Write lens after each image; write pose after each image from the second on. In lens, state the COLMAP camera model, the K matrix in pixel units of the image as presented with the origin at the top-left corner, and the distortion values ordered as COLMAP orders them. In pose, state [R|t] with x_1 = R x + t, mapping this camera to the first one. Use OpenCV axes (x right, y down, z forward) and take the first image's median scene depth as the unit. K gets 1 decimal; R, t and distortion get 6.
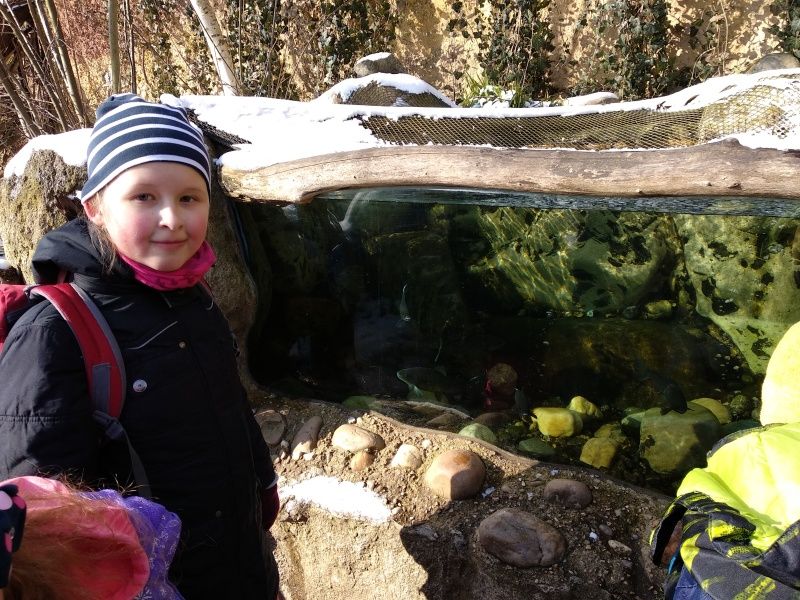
lens RADIAL K [[618.3, 0, 400.0], [0, 618.3, 300.0], [0, 0, 1]] dist [0.047289, -0.067368]
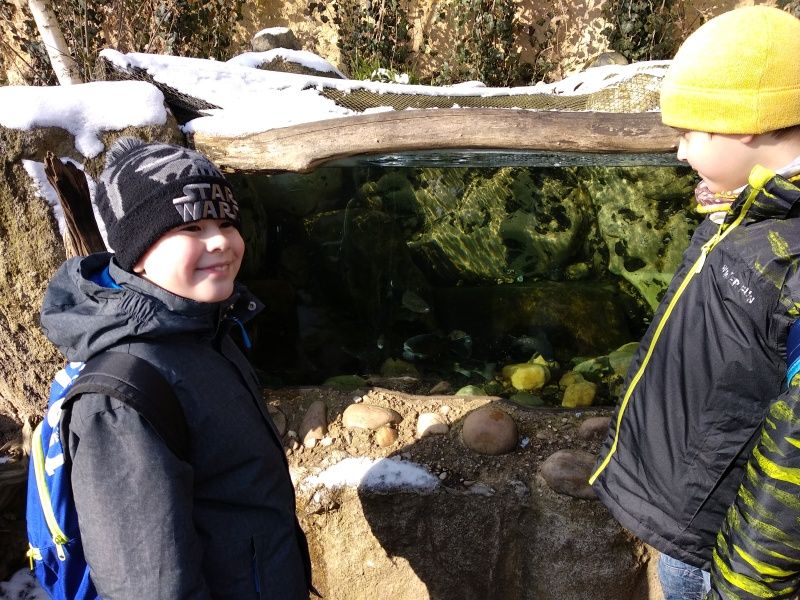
lens RADIAL K [[618.3, 0, 400.0], [0, 618.3, 300.0], [0, 0, 1]] dist [0.047289, -0.067368]
pose [[0.937587, -0.079577, 0.338524, -0.306009], [0.079927, 0.996717, 0.012930, 0.030720], [-0.338441, 0.014934, 0.940869, 0.065240]]
